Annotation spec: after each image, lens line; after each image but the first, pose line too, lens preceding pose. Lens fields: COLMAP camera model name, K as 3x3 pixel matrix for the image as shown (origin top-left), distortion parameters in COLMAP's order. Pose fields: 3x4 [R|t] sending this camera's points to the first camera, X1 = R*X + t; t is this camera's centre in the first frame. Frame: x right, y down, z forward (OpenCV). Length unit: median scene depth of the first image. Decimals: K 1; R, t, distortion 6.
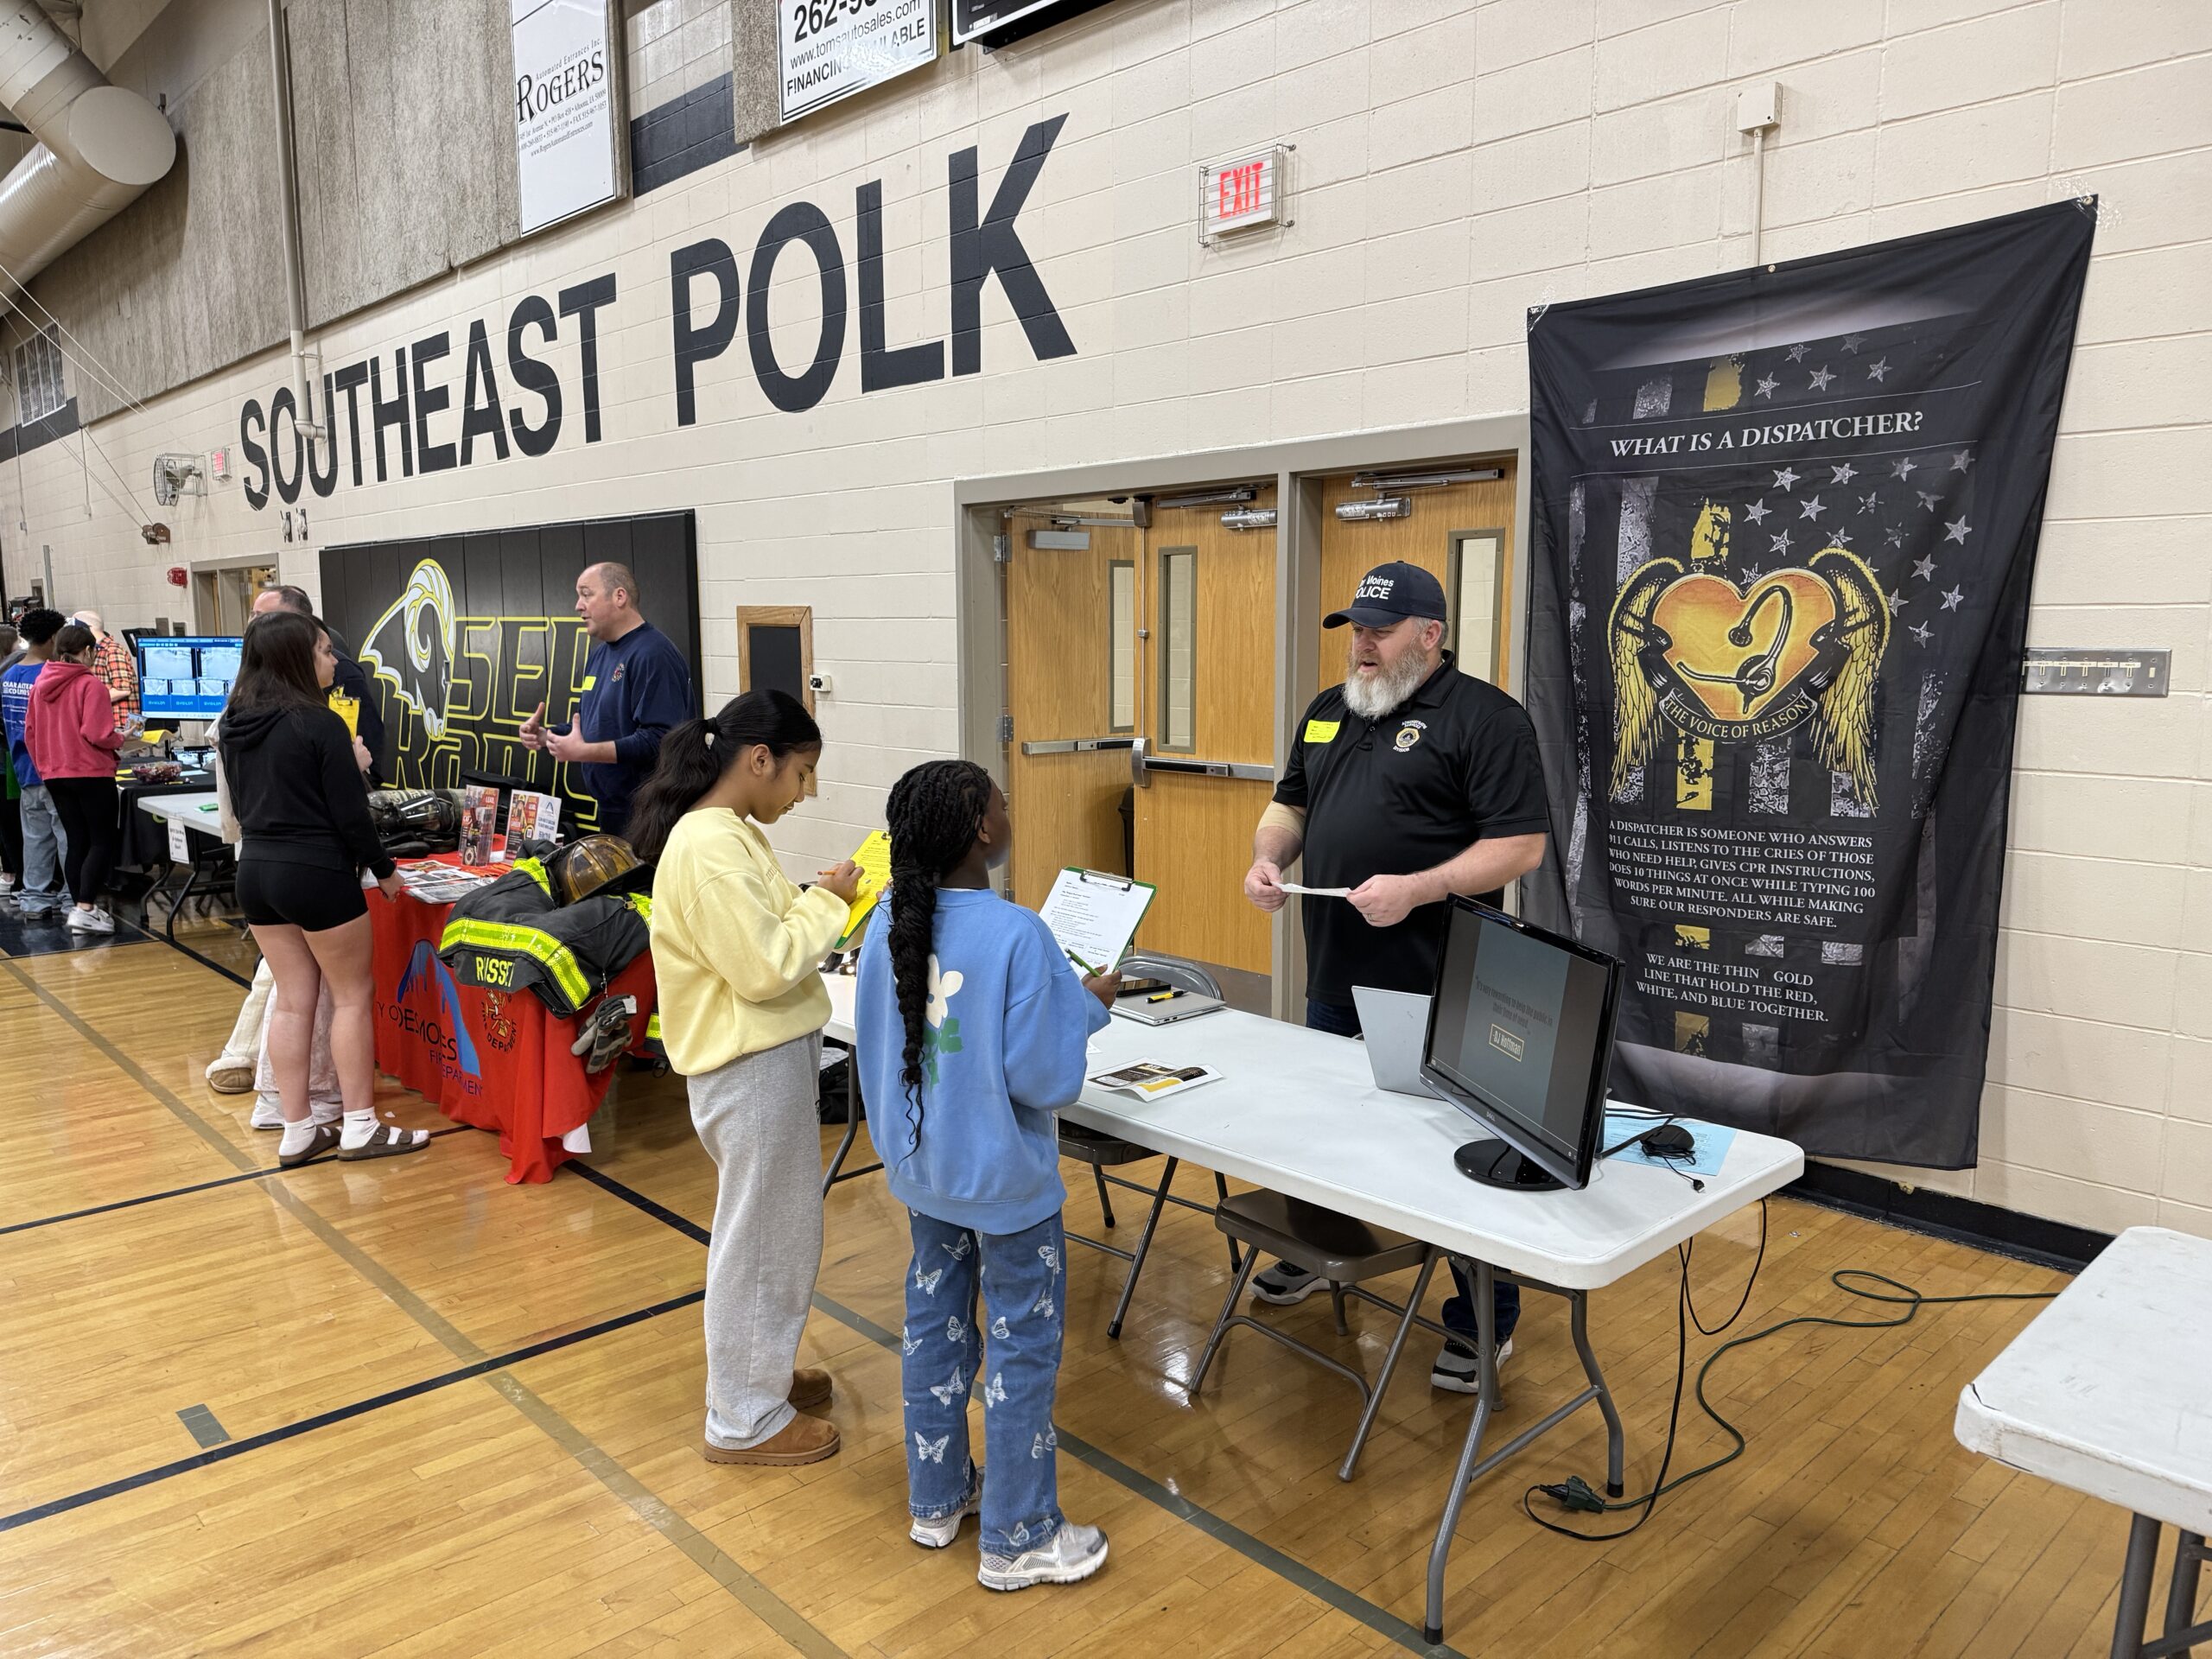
lens RADIAL K [[1566.9, 0, 1098.6], [0, 1566.9, 841.9], [0, 0, 1]] dist [0.039046, -0.040415]
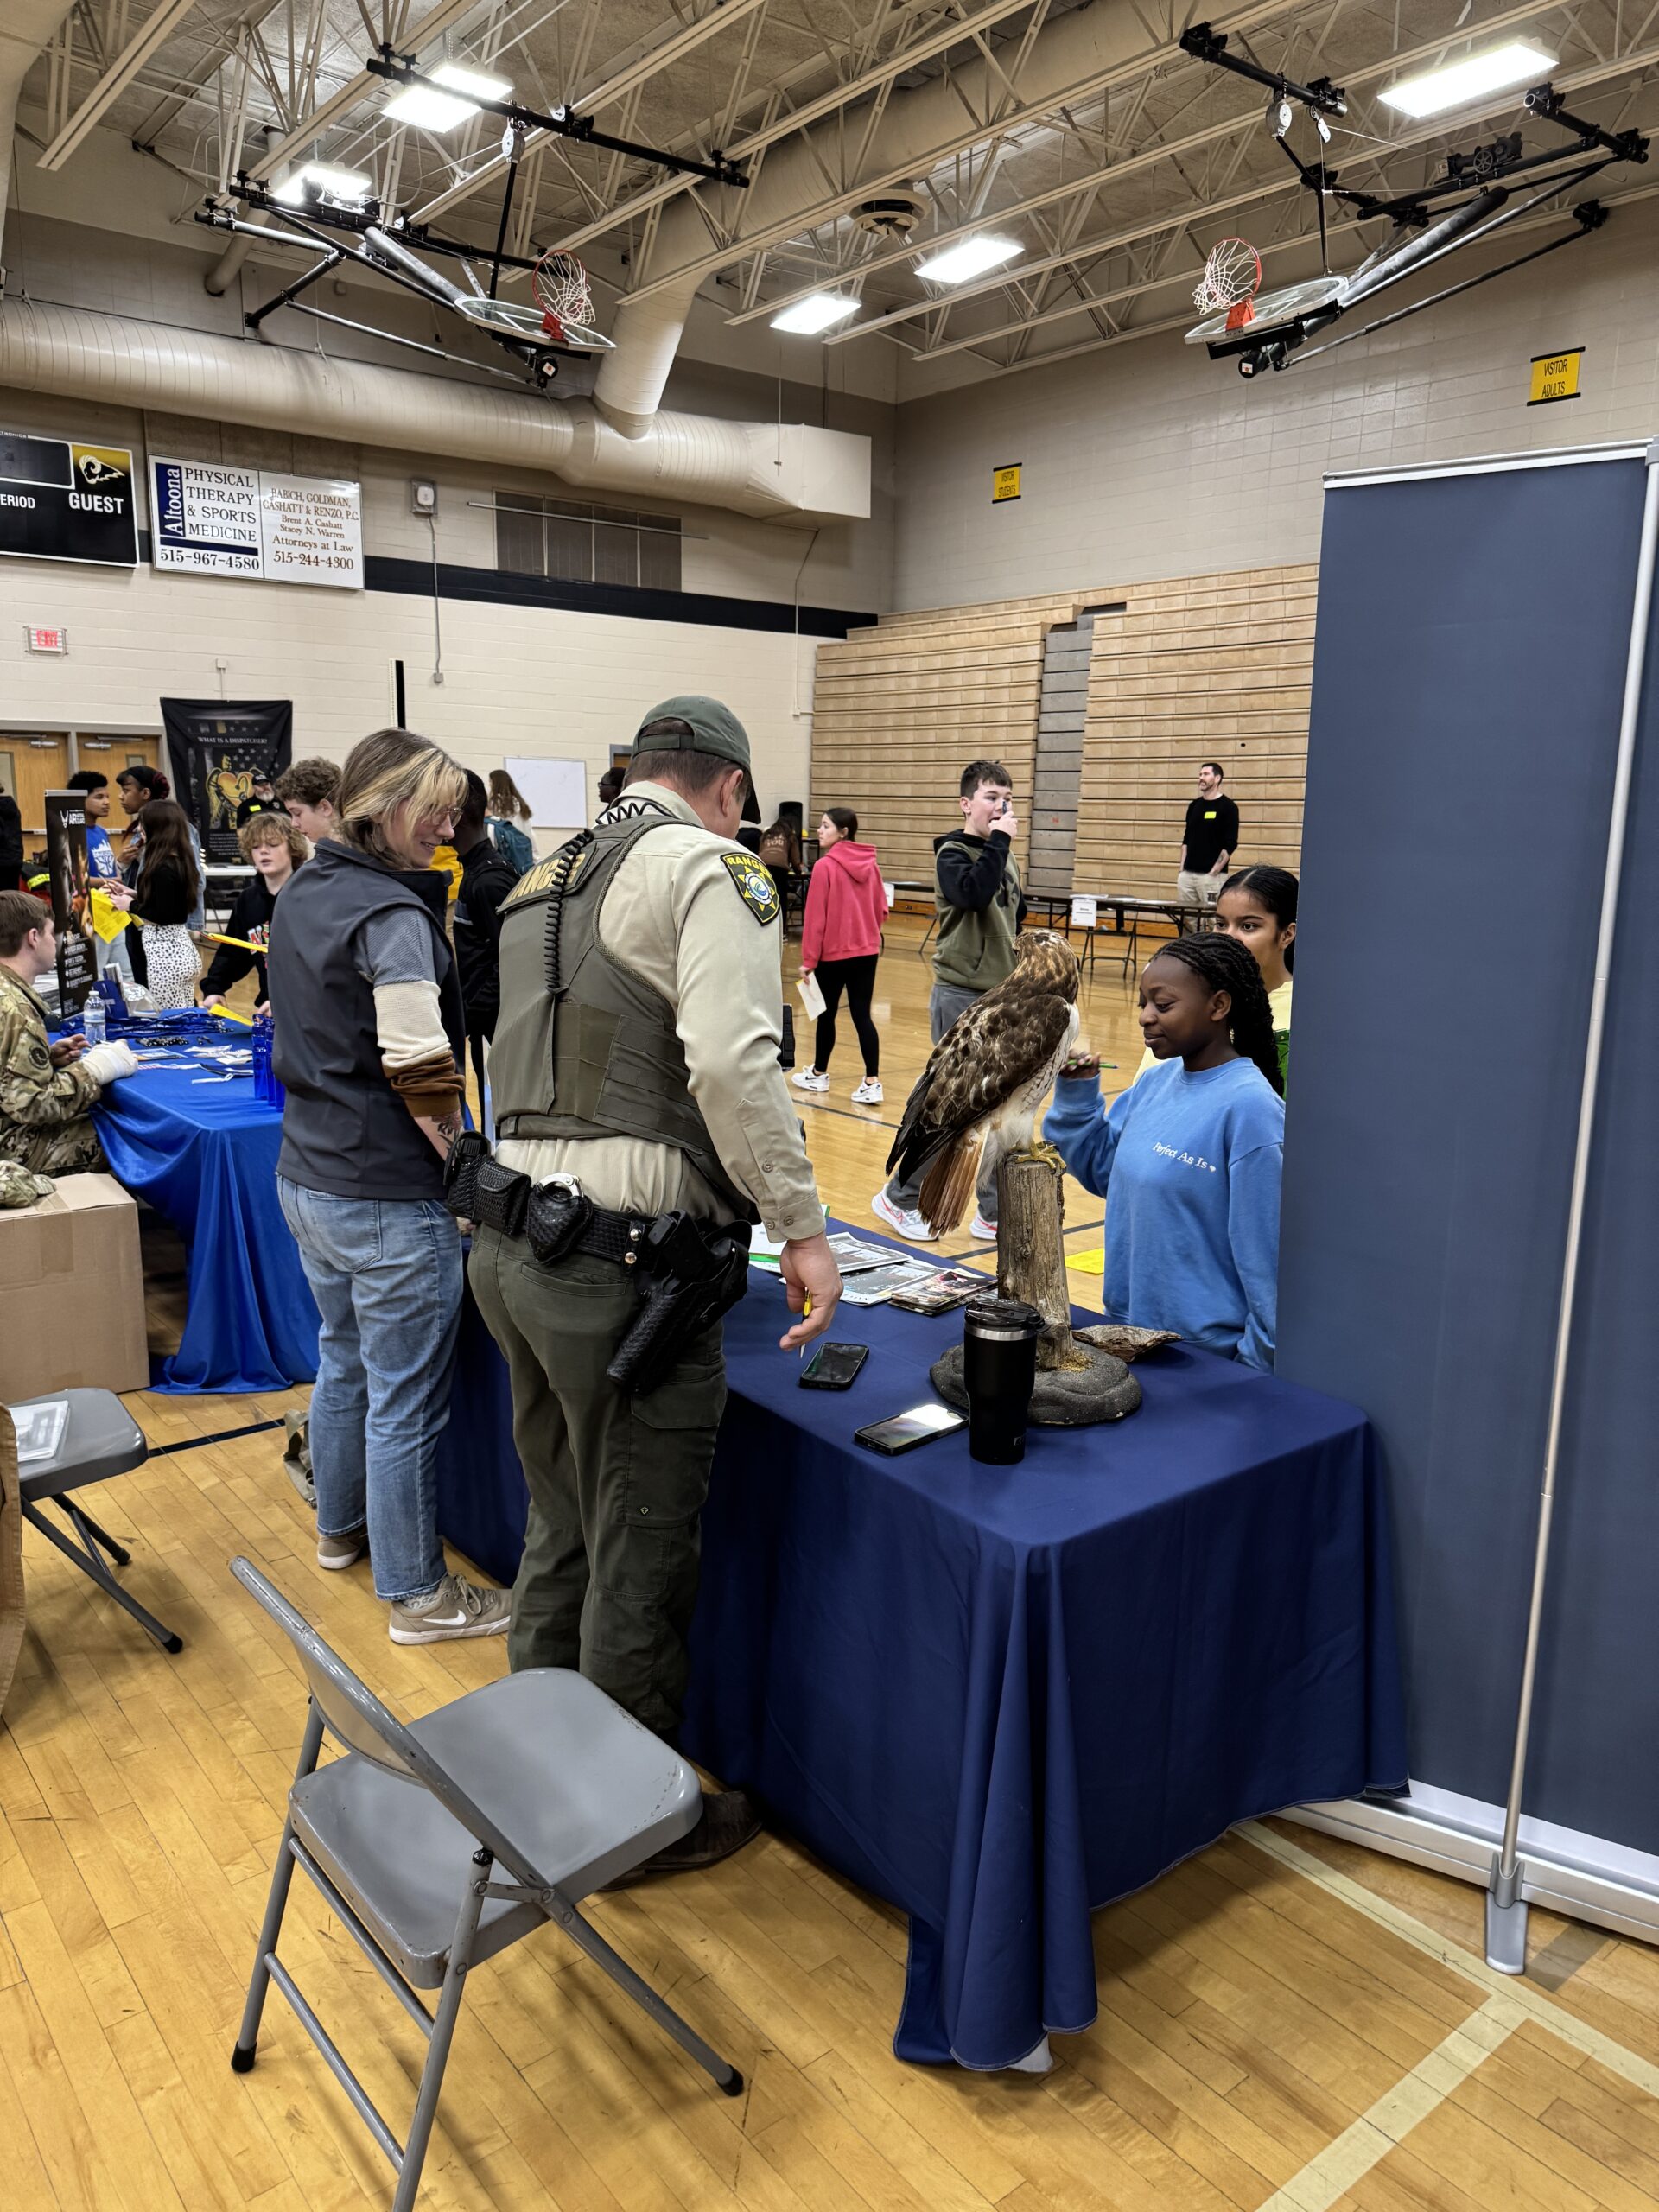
lens RADIAL K [[1566.9, 0, 827.0], [0, 1566.9, 1093.9], [0, 0, 1]] dist [0.039046, -0.040415]
pose [[0.053317, -0.190550, 0.980228, -2.676496], [0.117874, 0.975963, 0.183310, 0.059920], [-0.991596, 0.105770, 0.074496, -0.570013]]
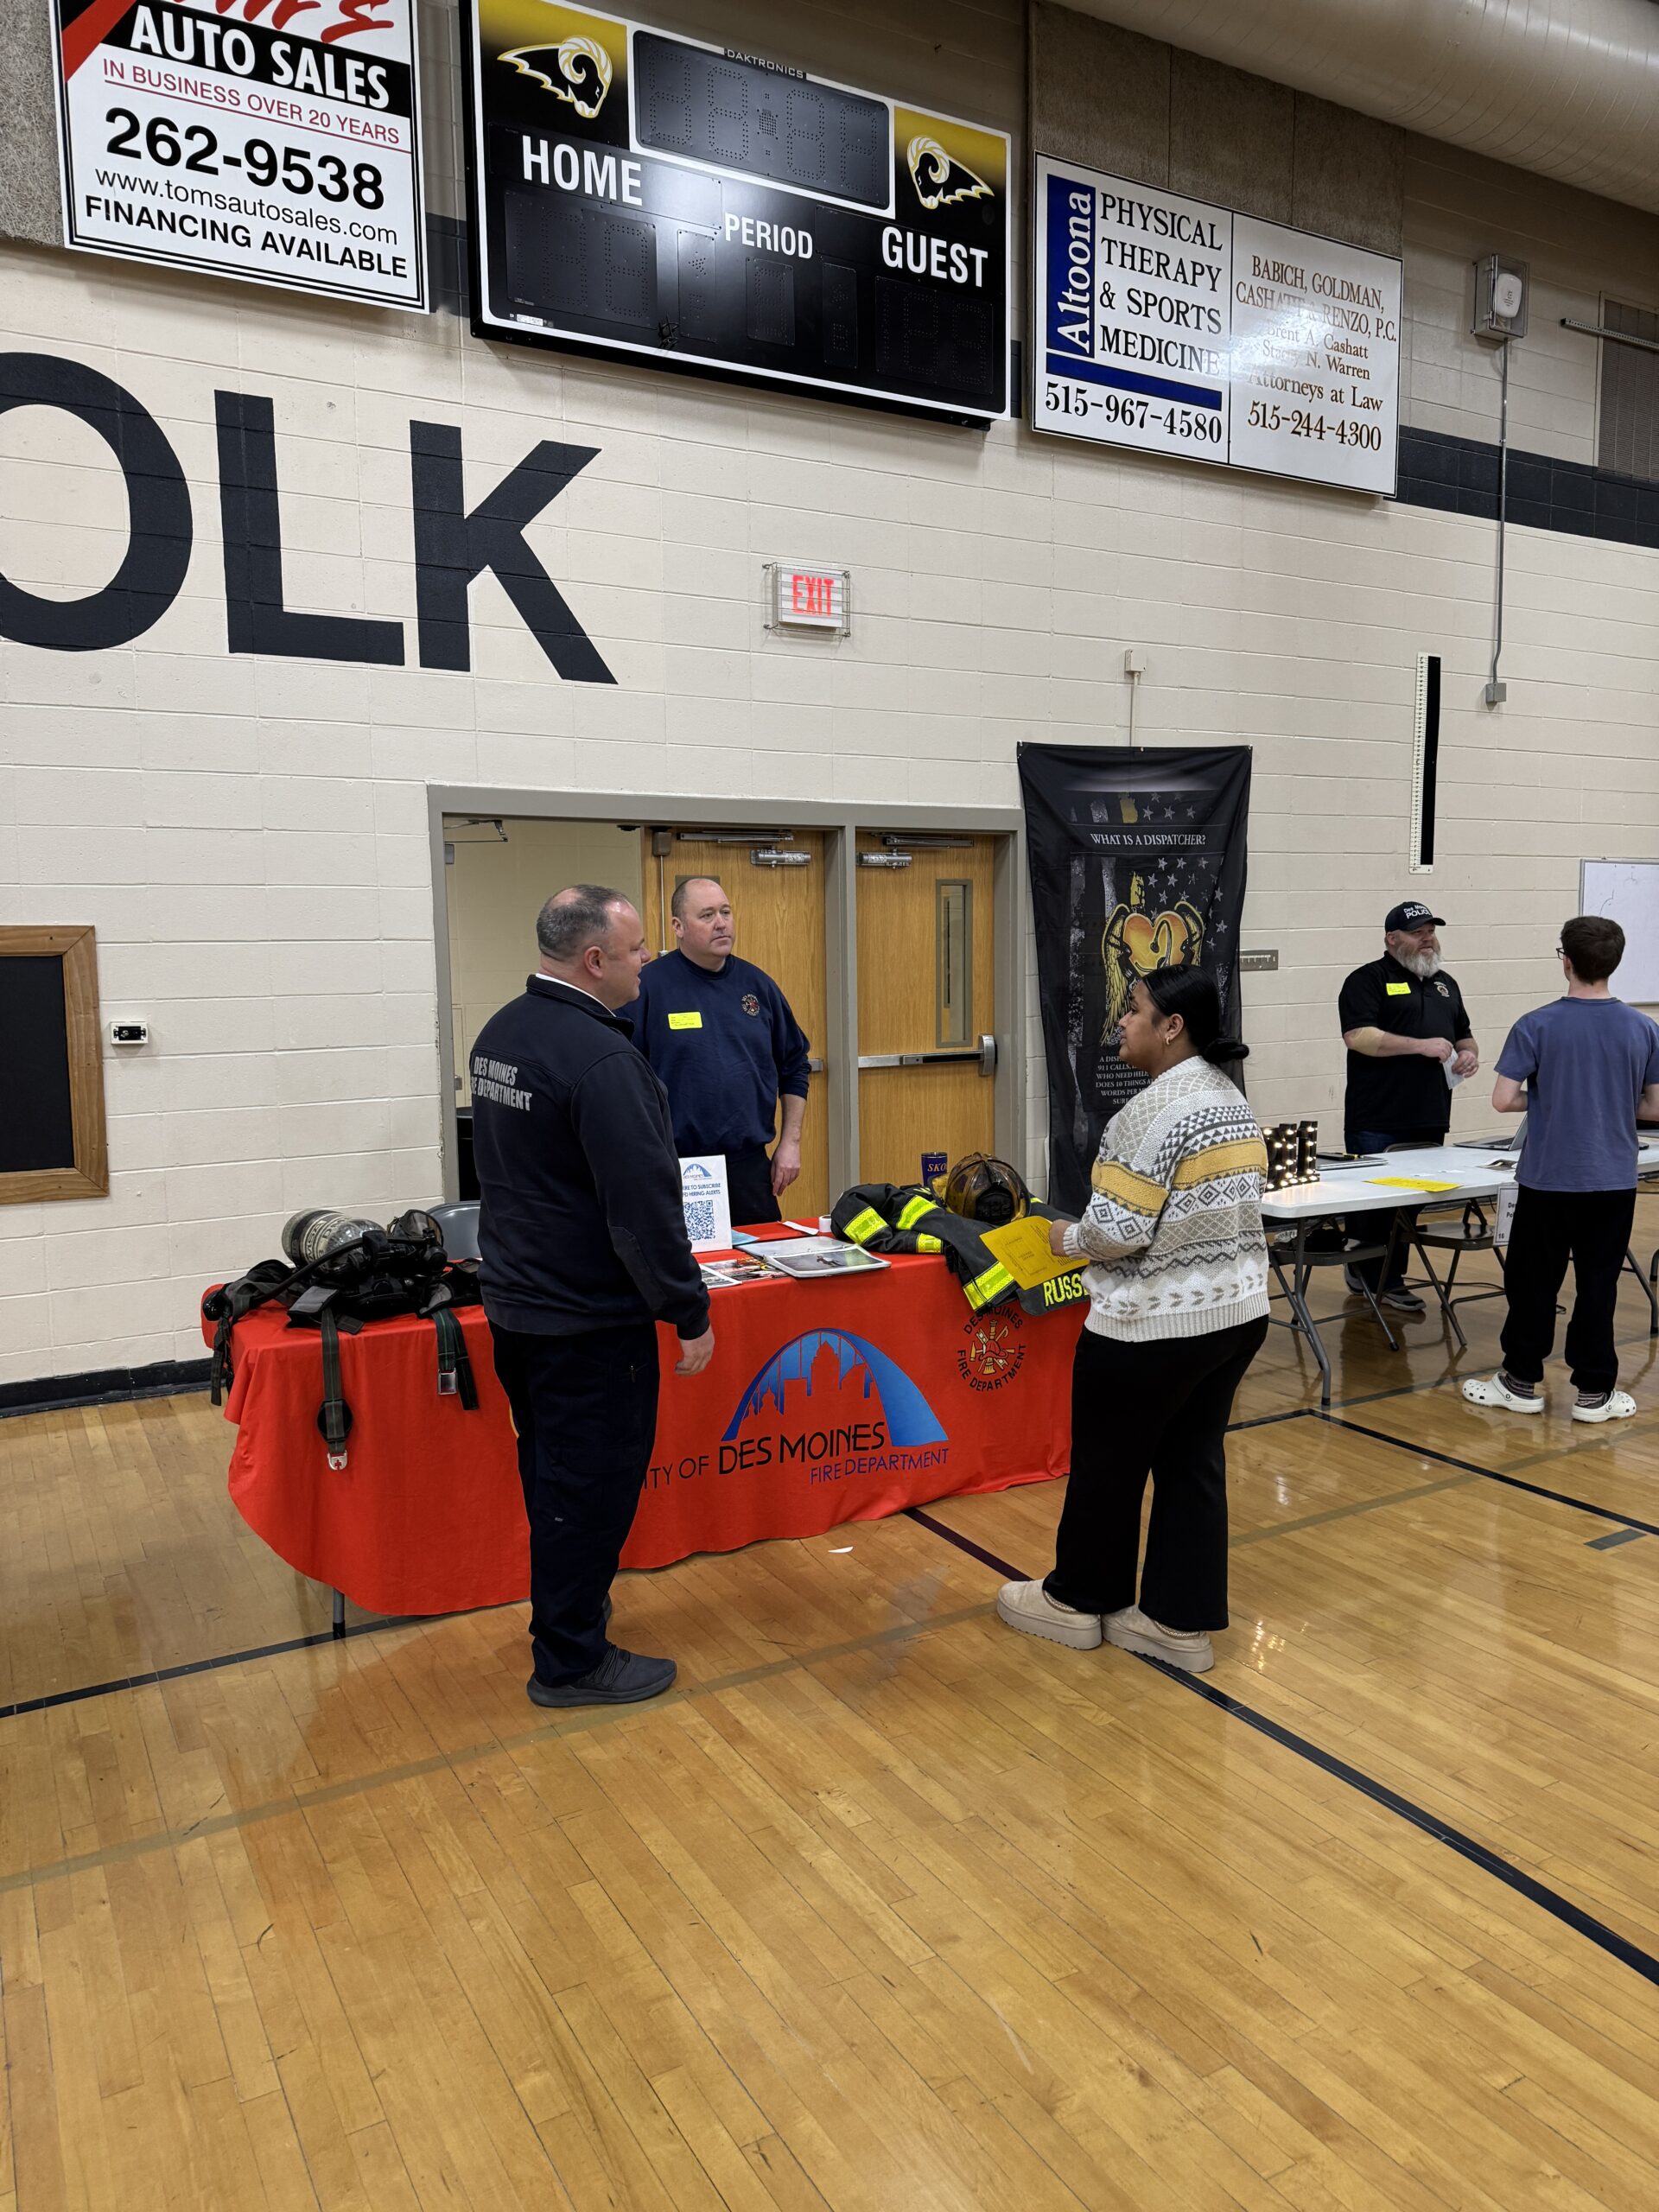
lens RADIAL K [[1566.9, 0, 826.5], [0, 1566.9, 1108.2], [0, 0, 1]] dist [0.039046, -0.040415]
pose [[0.221838, -0.106928, 0.969203, -1.015579], [0.144061, 0.986655, 0.075880, -0.096237], [-0.964383, 0.122792, 0.234281, 0.664648]]
